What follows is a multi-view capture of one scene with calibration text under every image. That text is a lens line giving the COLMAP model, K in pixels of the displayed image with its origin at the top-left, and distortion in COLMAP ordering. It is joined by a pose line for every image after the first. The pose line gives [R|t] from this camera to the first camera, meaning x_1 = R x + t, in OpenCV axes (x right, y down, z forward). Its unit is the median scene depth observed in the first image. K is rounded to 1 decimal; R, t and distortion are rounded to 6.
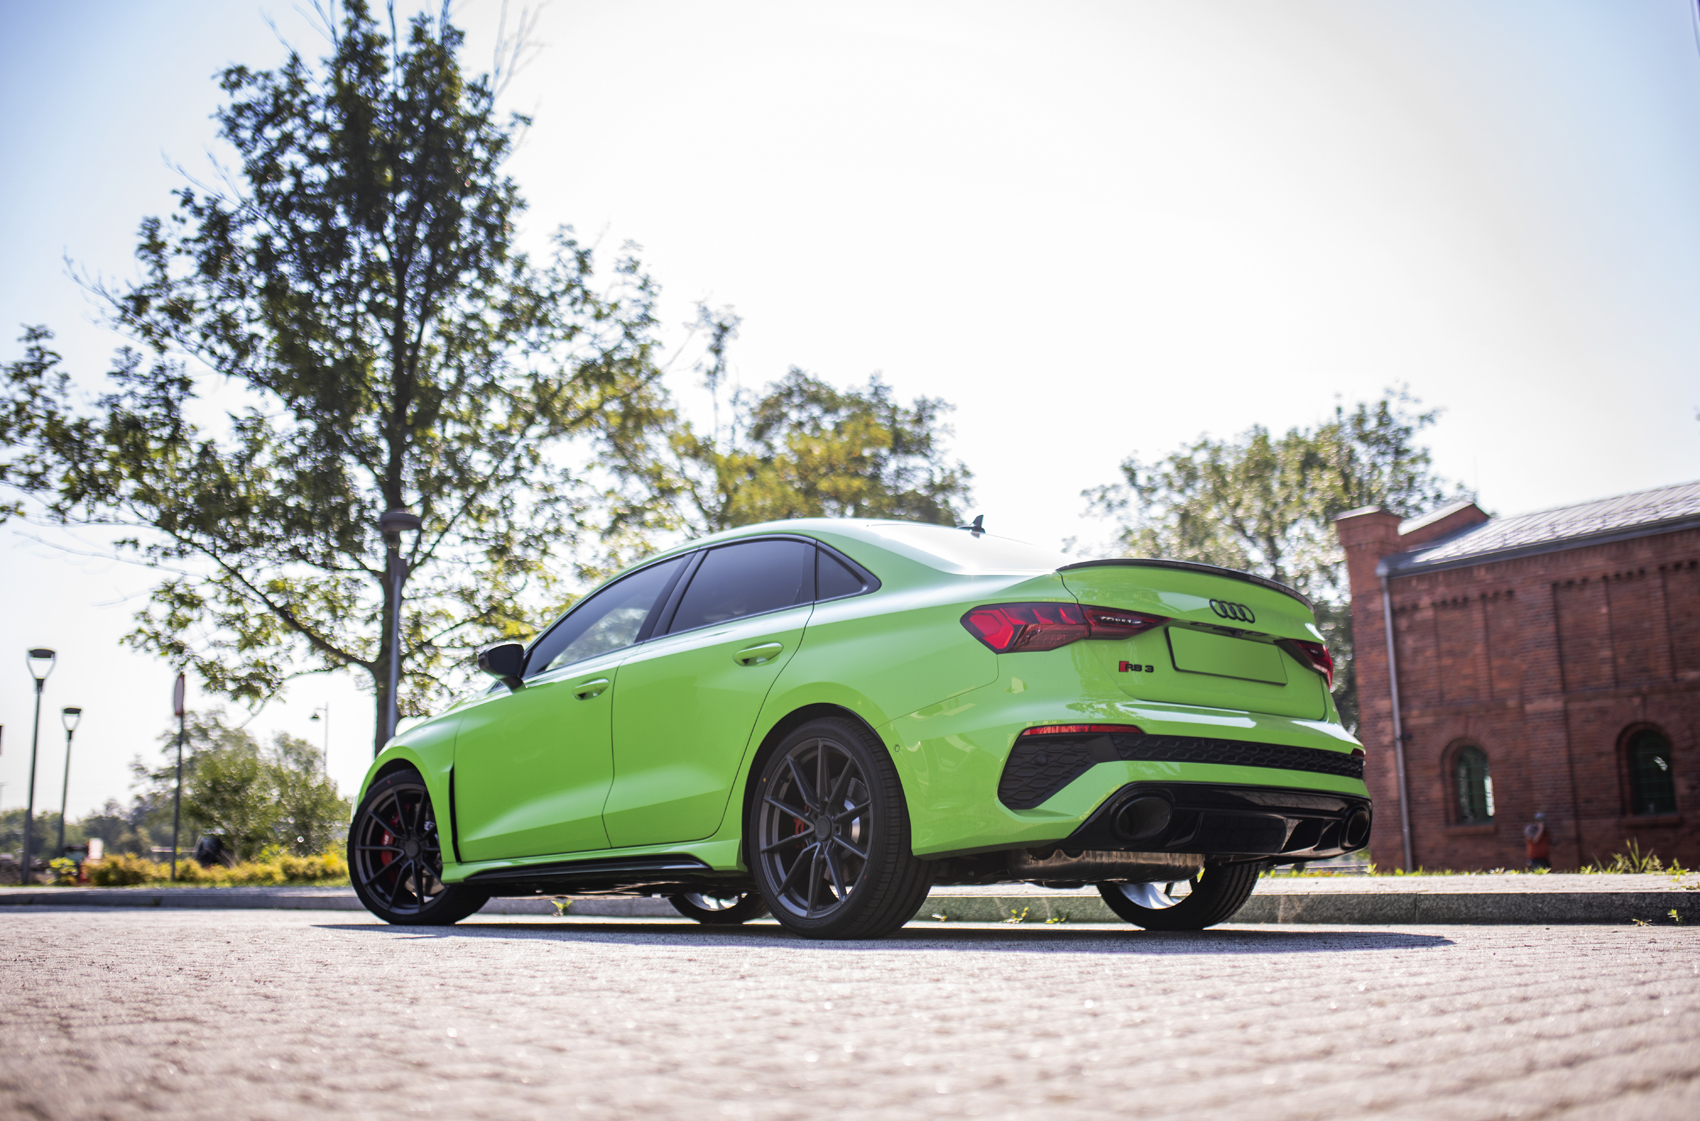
lens RADIAL K [[1670.2, 0, 862.8], [0, 1670.2, 551.8], [0, 0, 1]] dist [-0.022312, 0.000000]
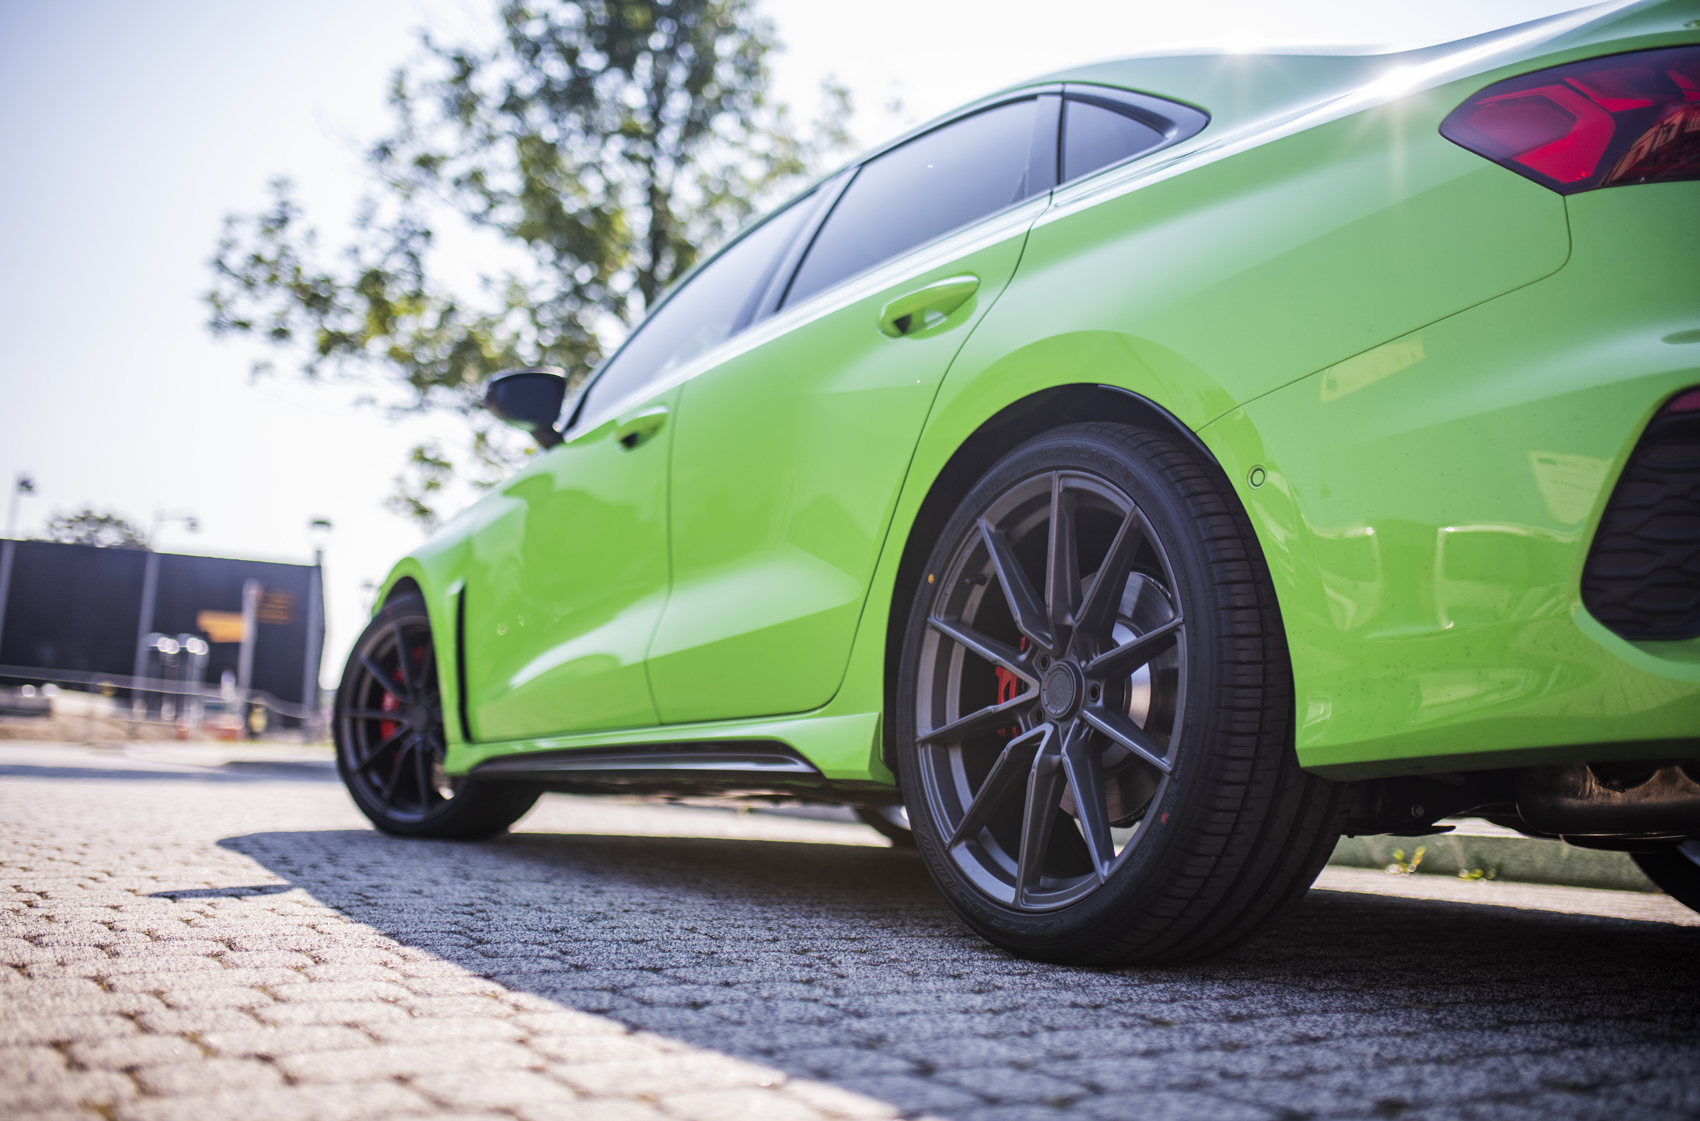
lens RADIAL K [[1670.2, 0, 851.4], [0, 1670.2, 563.7], [0, 0, 1]] dist [-0.022312, 0.000000]
pose [[0.984689, 0.017468, -0.173444, -0.002443], [-0.004947, 0.997366, 0.072363, 0.073071], [0.174251, -0.070397, 0.982182, 0.409782]]
